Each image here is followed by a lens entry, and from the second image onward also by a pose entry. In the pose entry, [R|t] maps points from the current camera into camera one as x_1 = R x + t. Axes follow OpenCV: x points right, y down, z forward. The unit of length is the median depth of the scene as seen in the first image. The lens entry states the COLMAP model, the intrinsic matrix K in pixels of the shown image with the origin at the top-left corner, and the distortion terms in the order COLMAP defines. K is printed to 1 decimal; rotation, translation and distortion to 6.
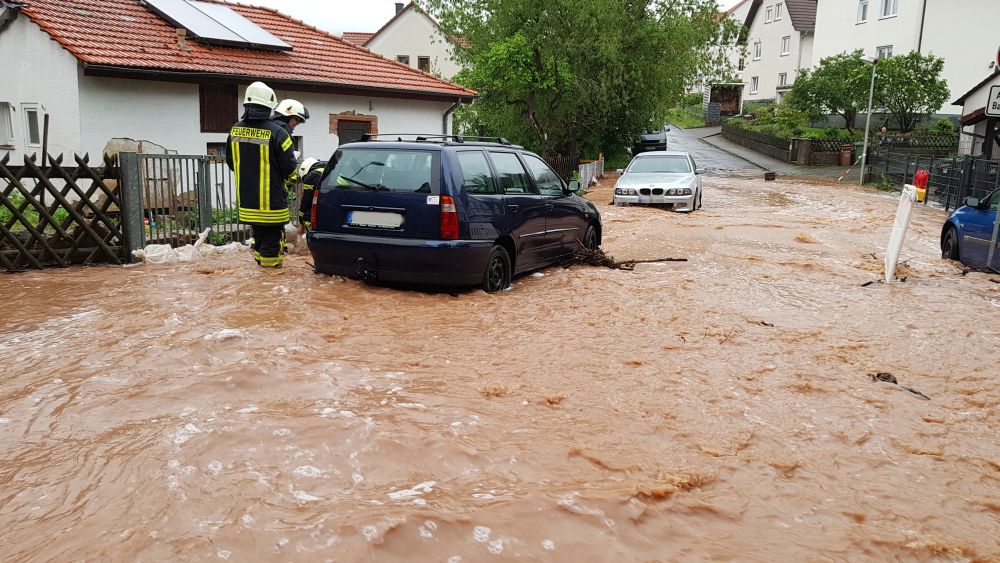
lens RADIAL K [[802.4, 0, 507.9], [0, 802.4, 285.3], [0, 0, 1]] dist [0.068984, -0.093567]
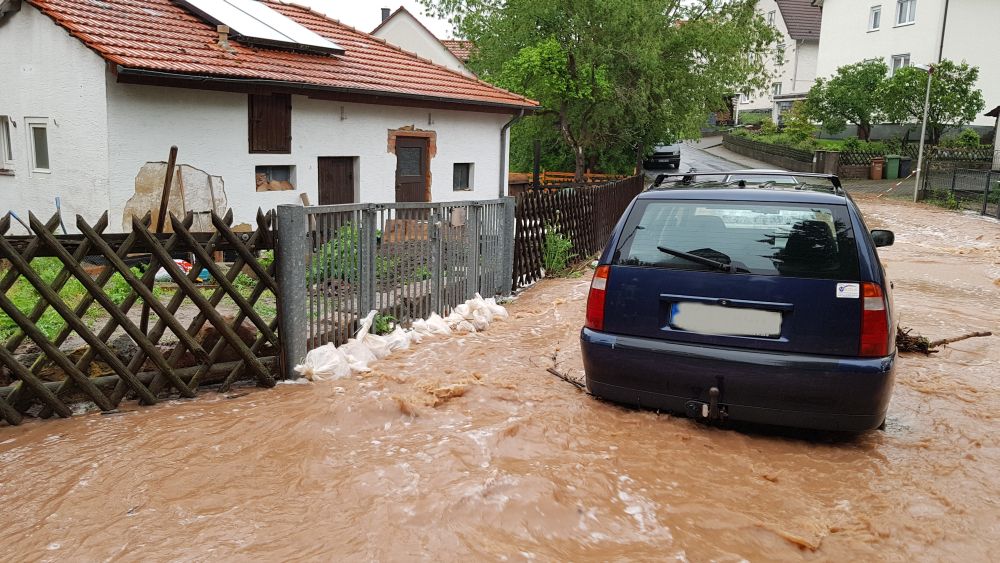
lens RADIAL K [[791.4, 0, 494.0], [0, 791.4, 280.4], [0, 0, 1]] dist [0.078166, -0.111663]
pose [[0.999027, -0.008578, 0.043257, -0.168008], [0.009159, 0.999870, -0.013250, -0.048355], [-0.043137, 0.013634, 0.998976, 0.192798]]
